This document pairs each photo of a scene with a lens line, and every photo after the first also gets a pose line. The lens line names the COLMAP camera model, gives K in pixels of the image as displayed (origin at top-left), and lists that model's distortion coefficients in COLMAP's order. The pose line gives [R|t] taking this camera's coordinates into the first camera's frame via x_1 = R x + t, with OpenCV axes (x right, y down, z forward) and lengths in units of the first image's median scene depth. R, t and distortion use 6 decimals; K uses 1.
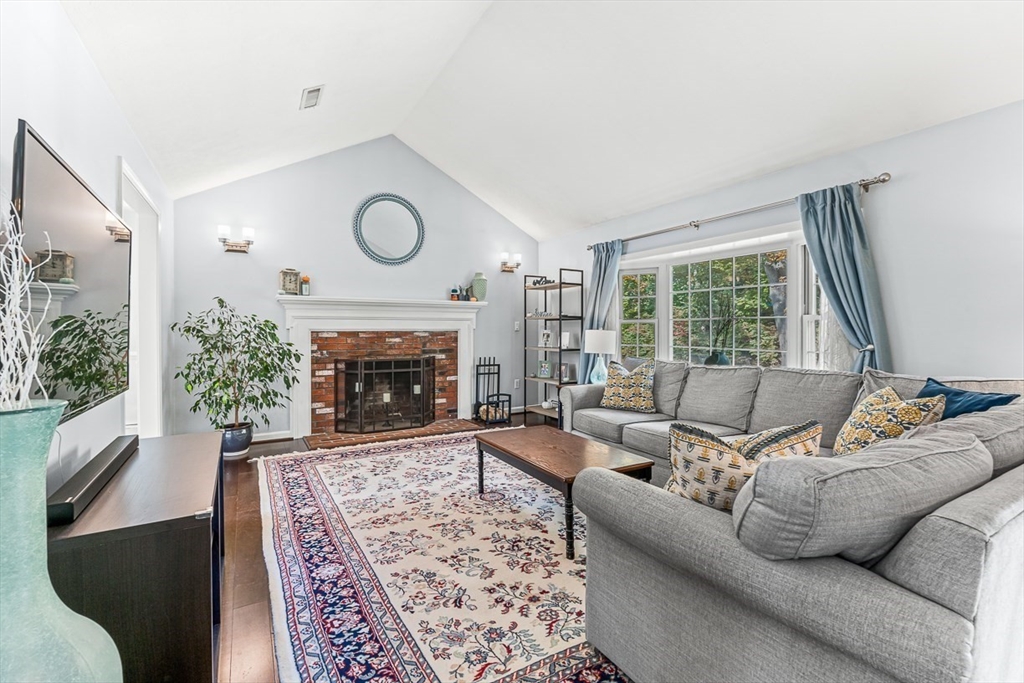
lens RADIAL K [[461.9, 0, 512.0], [0, 461.9, 341.5], [0, 0, 1]] dist [-0.000747, -0.000066]
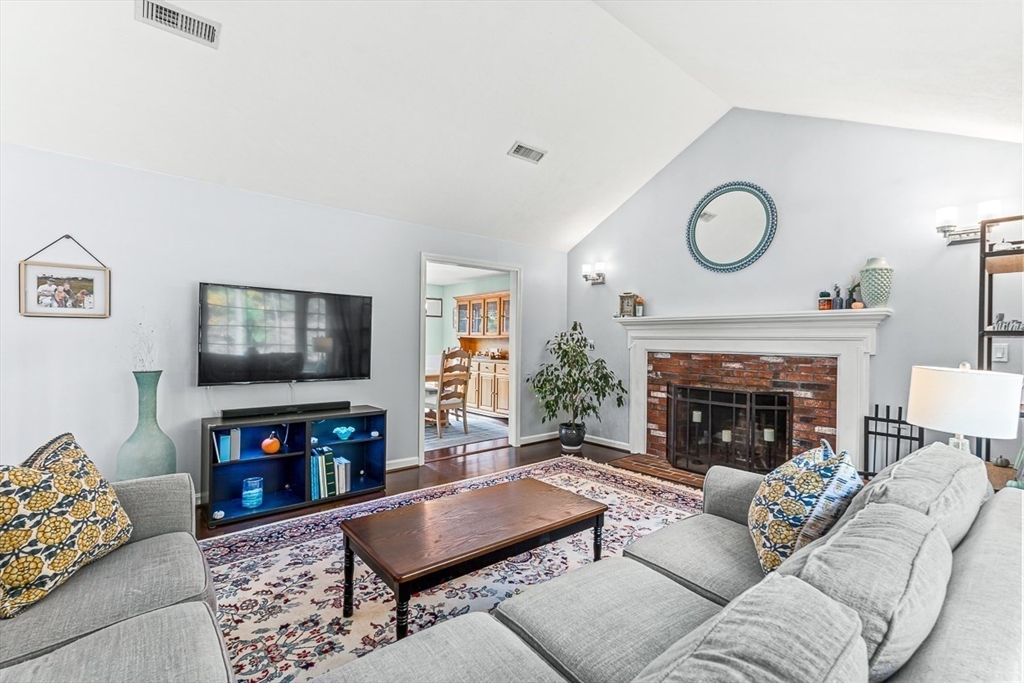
lens RADIAL K [[448.7, 0, 512.0], [0, 448.7, 341.5], [0, 0, 1]] dist [-0.004154, -0.000402]
pose [[0.169445, 0.004707, -0.985528, 0.657799], [-0.039076, 0.999234, -0.001946, -0.041453], [0.984765, 0.038840, 0.169499, 0.736822]]
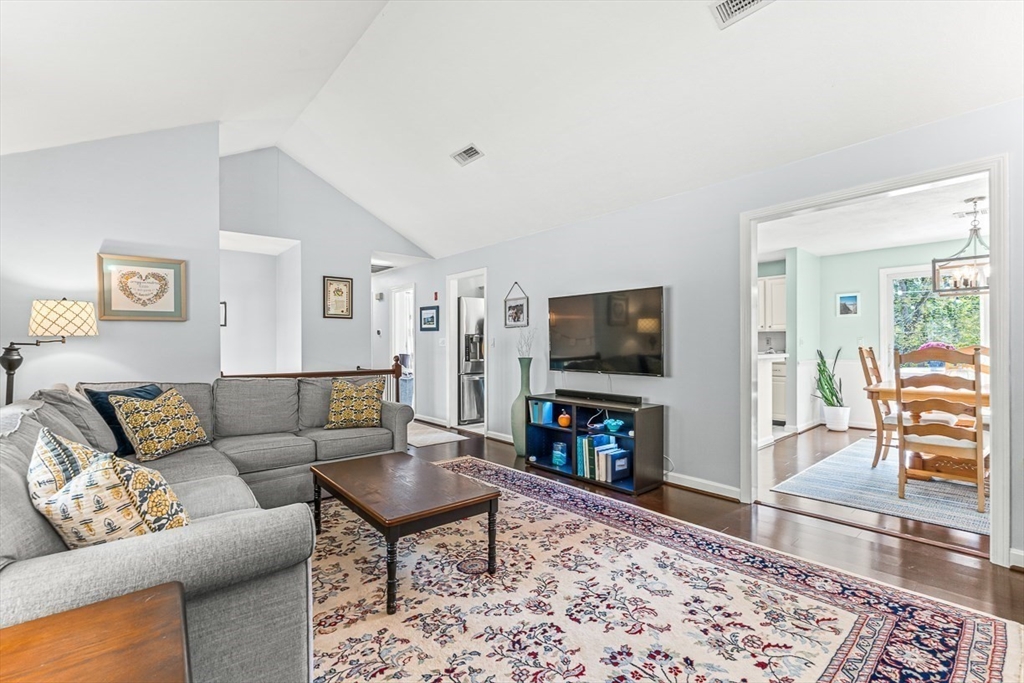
lens RADIAL K [[448.7, 0, 512.0], [0, 448.7, 341.5], [0, 0, 1]] dist [-0.004154, -0.000402]
pose [[-0.983264, 0.005070, -0.182118, 0.023800], [0.001801, 0.999834, 0.018114, -0.035199], [0.182180, 0.017482, -0.983110, 1.507435]]
